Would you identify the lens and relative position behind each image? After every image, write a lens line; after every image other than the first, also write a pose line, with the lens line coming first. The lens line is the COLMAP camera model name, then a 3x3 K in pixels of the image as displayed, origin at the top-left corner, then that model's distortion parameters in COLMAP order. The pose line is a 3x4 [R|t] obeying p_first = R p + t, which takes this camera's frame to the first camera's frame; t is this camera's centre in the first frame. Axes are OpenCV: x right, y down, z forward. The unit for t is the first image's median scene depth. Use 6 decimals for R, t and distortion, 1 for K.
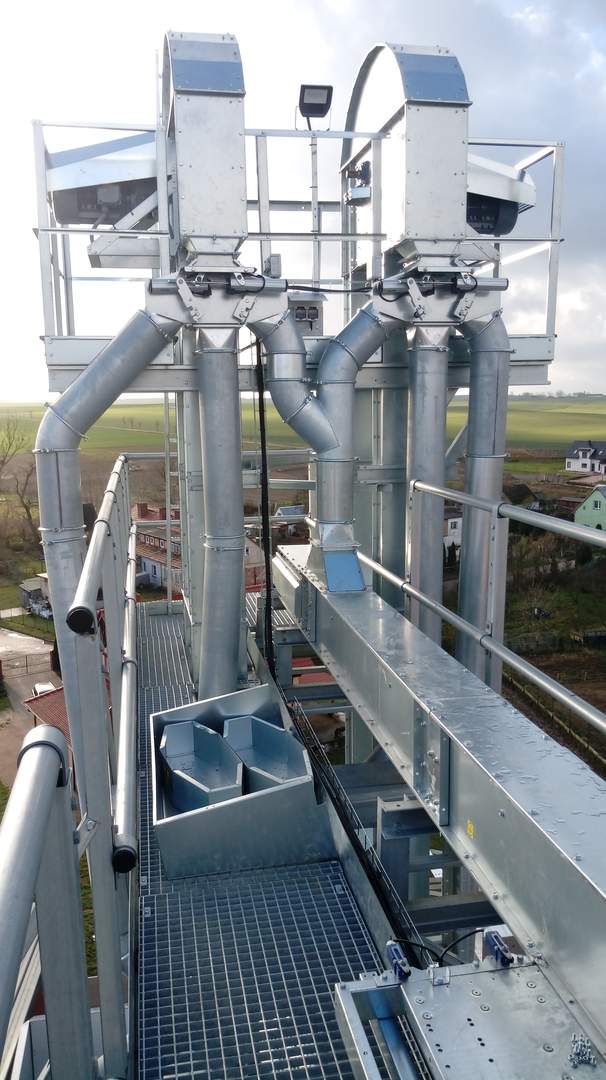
lens RADIAL K [[859.3, 0, 303.0], [0, 859.3, 540.0], [0, 0, 1]] dist [0.105842, -0.159678]
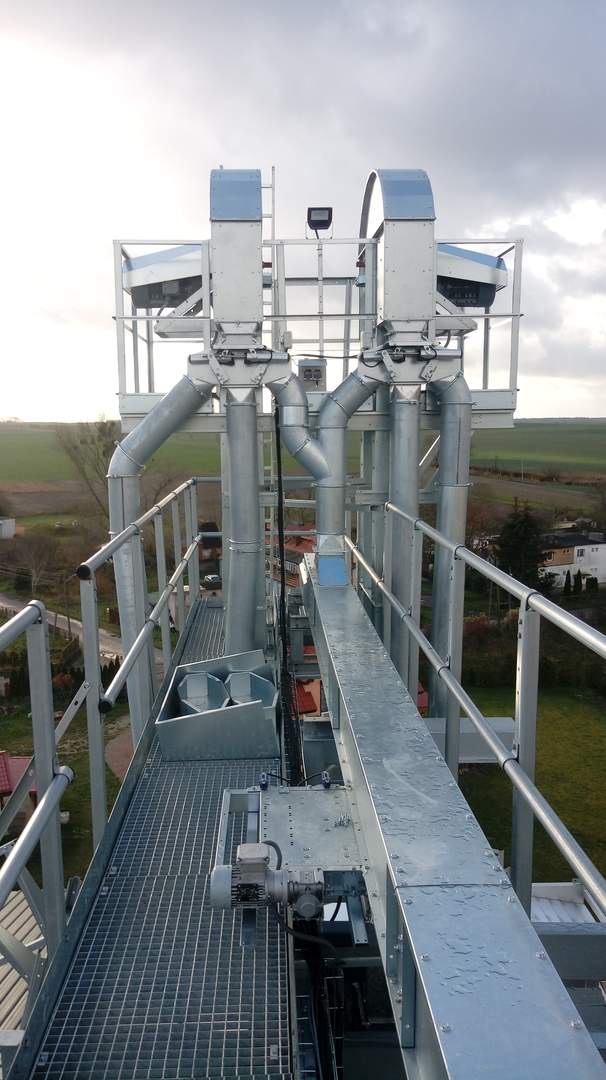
lens RADIAL K [[859.3, 0, 303.0], [0, 859.3, 540.0], [0, 0, 1]] dist [0.105842, -0.159678]
pose [[0.989893, 0.025776, -0.139452, 0.186002], [-0.029370, 0.999286, -0.023771, 0.022245], [0.138739, 0.027626, 0.989944, -0.306768]]
